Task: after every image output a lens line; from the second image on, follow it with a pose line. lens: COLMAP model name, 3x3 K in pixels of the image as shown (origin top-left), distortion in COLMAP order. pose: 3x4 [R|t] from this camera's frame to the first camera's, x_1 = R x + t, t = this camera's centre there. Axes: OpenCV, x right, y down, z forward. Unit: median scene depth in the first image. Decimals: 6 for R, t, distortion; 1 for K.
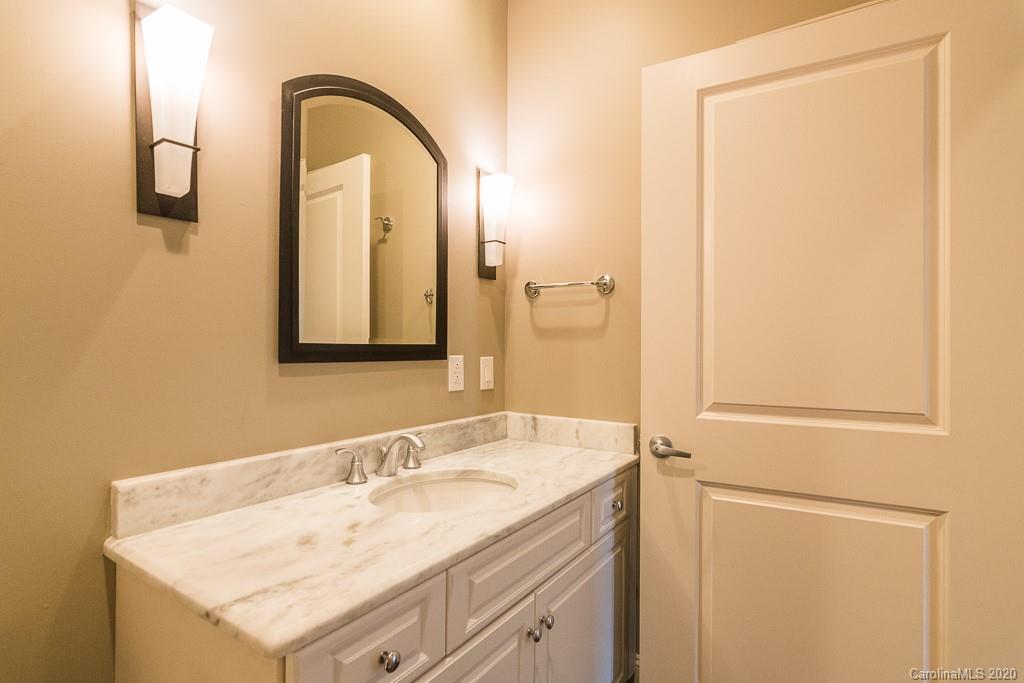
lens RADIAL K [[498.1, 0, 514.7], [0, 498.1, 347.6], [0, 0, 1]] dist [-0.004179, -0.004937]
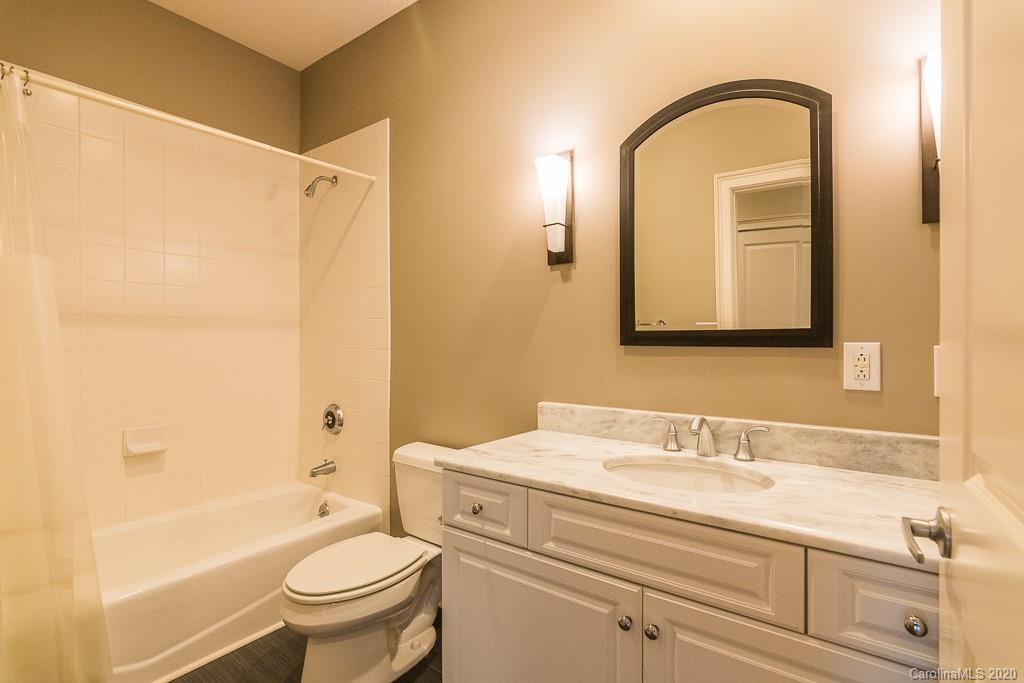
lens RADIAL K [[498.1, 0, 513.7], [0, 498.1, 343.6], [0, 0, 1]] dist [-0.004179, -0.004937]
pose [[-0.049919, 0.000690, -0.998753, 0.920856], [-0.001129, 0.999999, 0.000747, 0.024649], [0.998753, 0.001165, -0.049918, 0.741167]]
